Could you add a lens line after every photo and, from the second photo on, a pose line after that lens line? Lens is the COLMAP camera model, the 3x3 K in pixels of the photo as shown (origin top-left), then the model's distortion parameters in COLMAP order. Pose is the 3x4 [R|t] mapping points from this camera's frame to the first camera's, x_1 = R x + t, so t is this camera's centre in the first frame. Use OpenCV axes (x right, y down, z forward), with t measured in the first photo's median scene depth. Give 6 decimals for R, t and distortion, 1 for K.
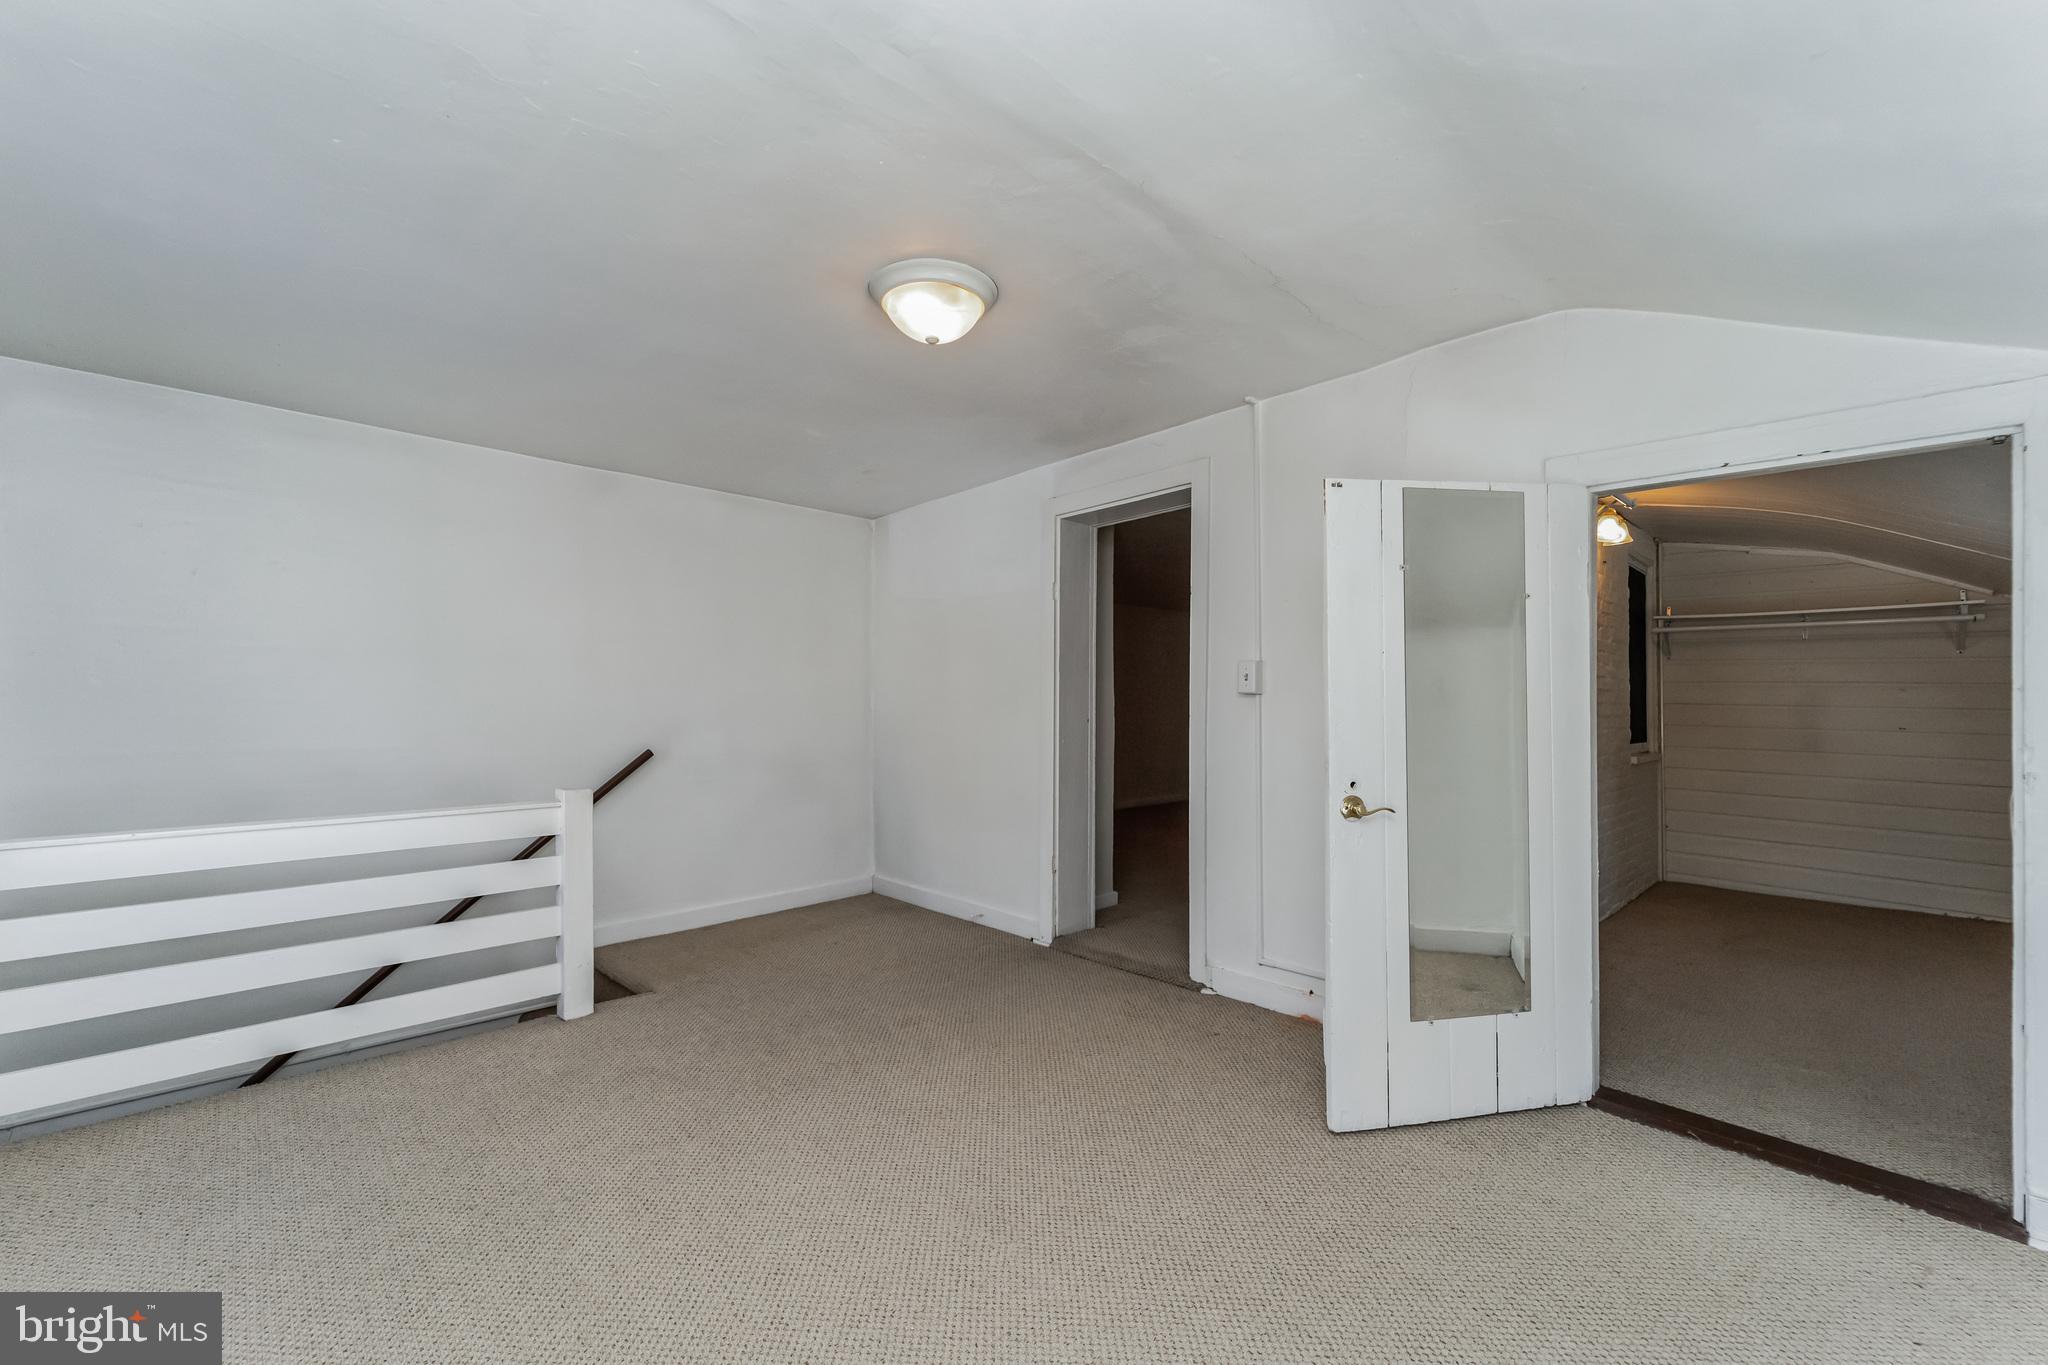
lens RADIAL K [[827.8, 0, 1020.2], [0, 827.8, 703.4], [0, 0, 1]] dist [0.001581, -0.000084]
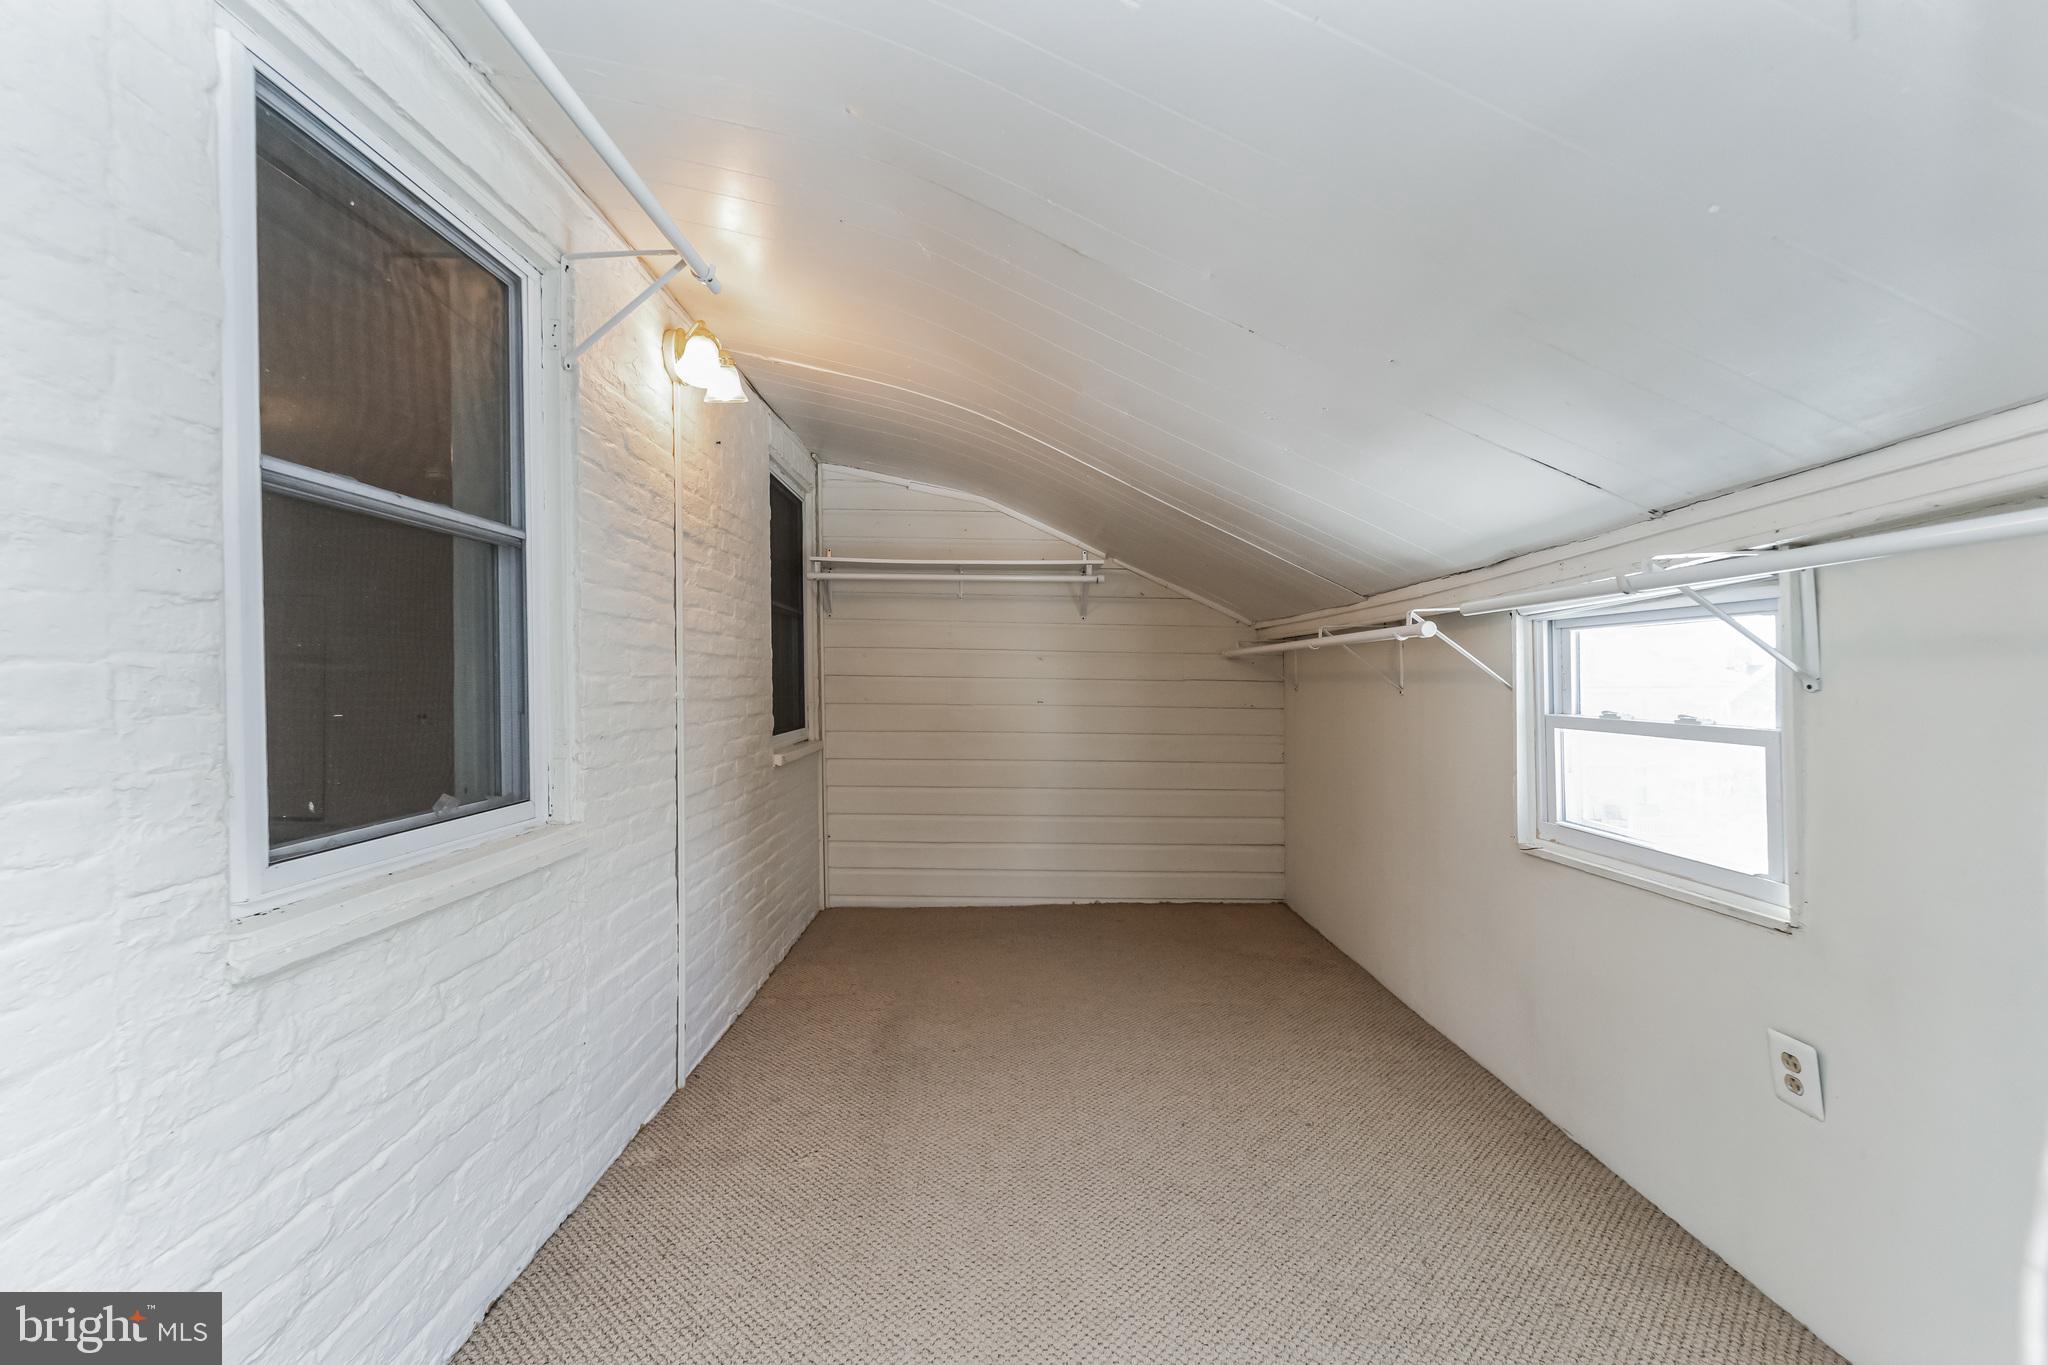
lens RADIAL K [[842.3, 0, 1041.1], [0, 842.3, 668.4], [0, 0, 1]] dist [0.003222, -0.000128]
pose [[0.655007, -0.001261, 0.755622, 0.356425], [0.004635, 0.999986, -0.002349, -0.003538], [-0.755608, 0.005041, 0.655004, 0.380080]]
